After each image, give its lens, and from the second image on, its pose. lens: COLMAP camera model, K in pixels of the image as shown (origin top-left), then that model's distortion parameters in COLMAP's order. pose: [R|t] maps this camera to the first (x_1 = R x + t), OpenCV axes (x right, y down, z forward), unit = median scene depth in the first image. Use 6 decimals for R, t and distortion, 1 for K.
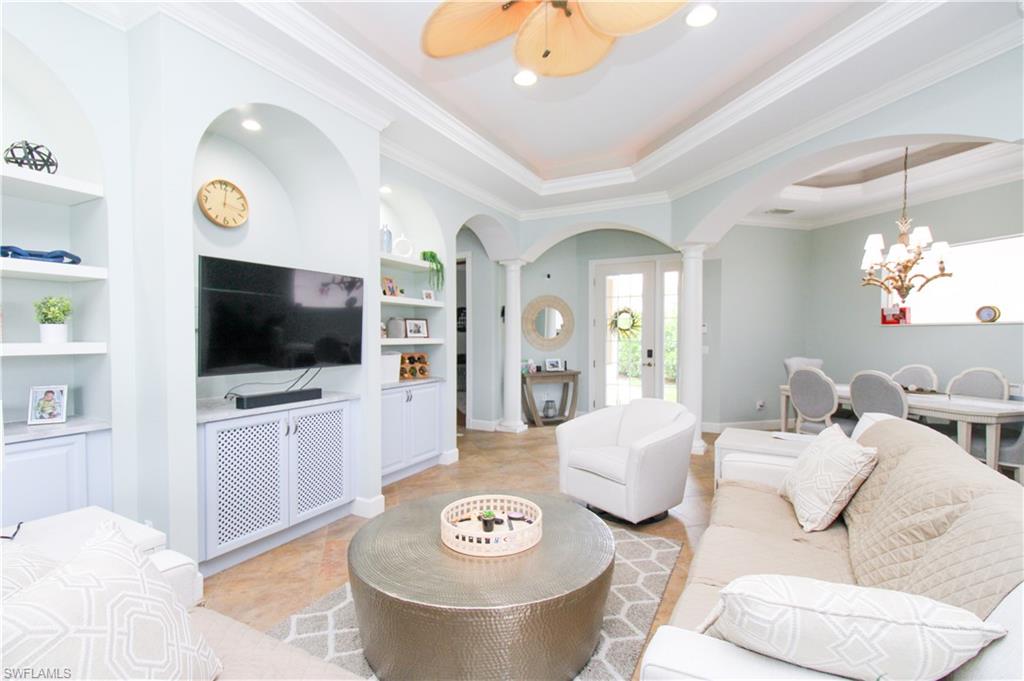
lens RADIAL K [[473.1, 0, 511.4], [0, 473.1, 349.1], [0, 0, 1]] dist [0.012884, -0.004064]
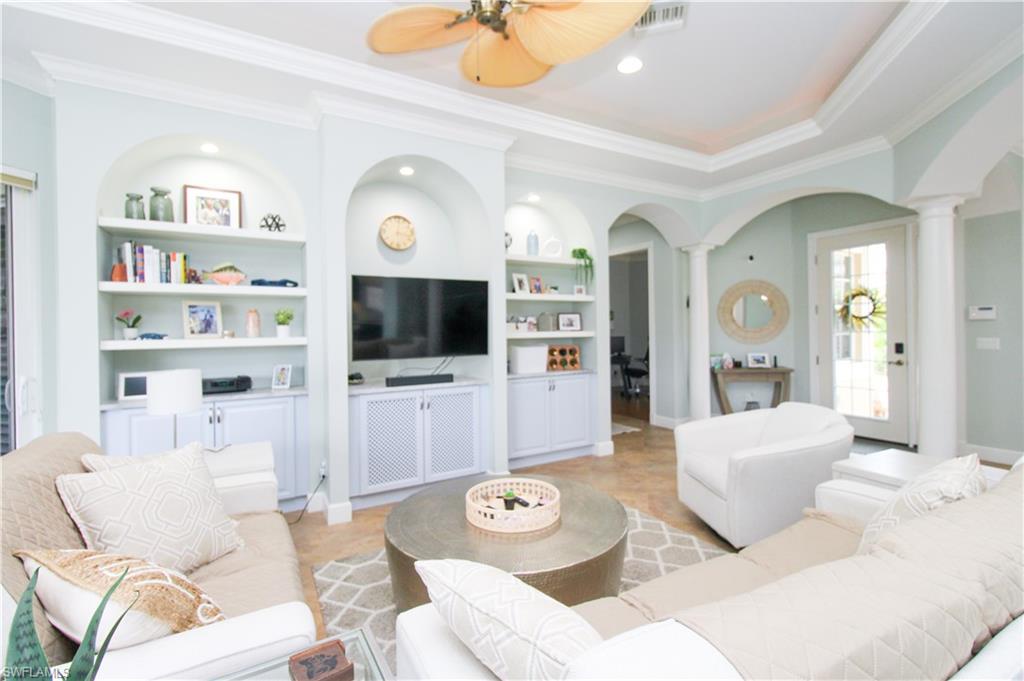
lens RADIAL K [[473.1, 0, 507.3], [0, 473.1, 331.5], [0, 0, 1]] dist [0.012884, -0.004064]
pose [[0.840433, -0.010508, -0.541814, 0.266422], [-0.001246, 0.999772, -0.021322, -0.000191], [0.541914, 0.018595, 0.840228, 0.040332]]
